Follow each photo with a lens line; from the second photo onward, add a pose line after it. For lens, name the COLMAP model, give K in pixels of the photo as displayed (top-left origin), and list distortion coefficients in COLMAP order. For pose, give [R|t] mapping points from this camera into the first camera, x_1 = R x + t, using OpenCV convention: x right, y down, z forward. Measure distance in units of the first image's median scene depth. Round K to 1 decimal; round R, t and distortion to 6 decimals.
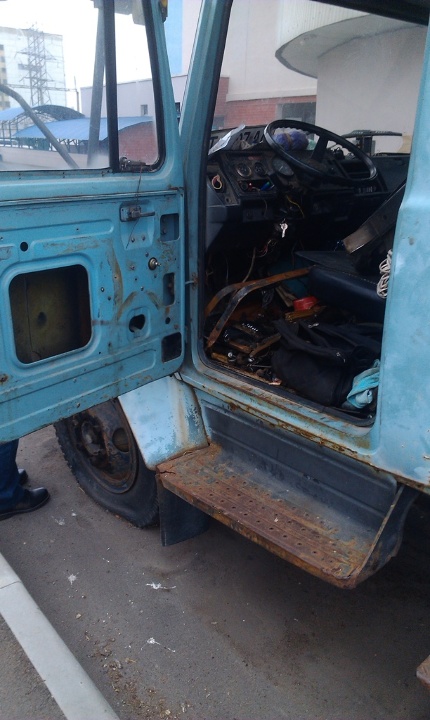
lens RADIAL K [[571.7, 0, 214.7], [0, 571.7, 356.1], [0, 0, 1]] dist [0.051575, -0.058296]
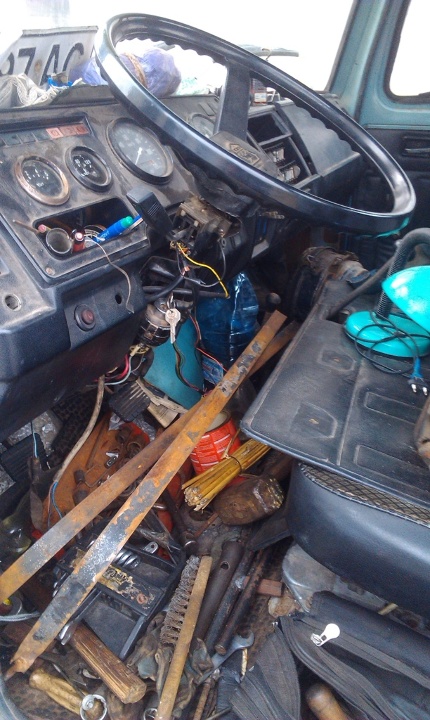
lens RADIAL K [[571.7, 0, 209.2], [0, 571.7, 366.0], [0, 0, 1]] dist [0.051575, -0.058296]
pose [[0.930290, -0.167329, 0.326436, 0.014673], [0.119417, 0.979571, 0.161803, -0.256890], [-0.346842, -0.111542, 0.931267, 0.645828]]
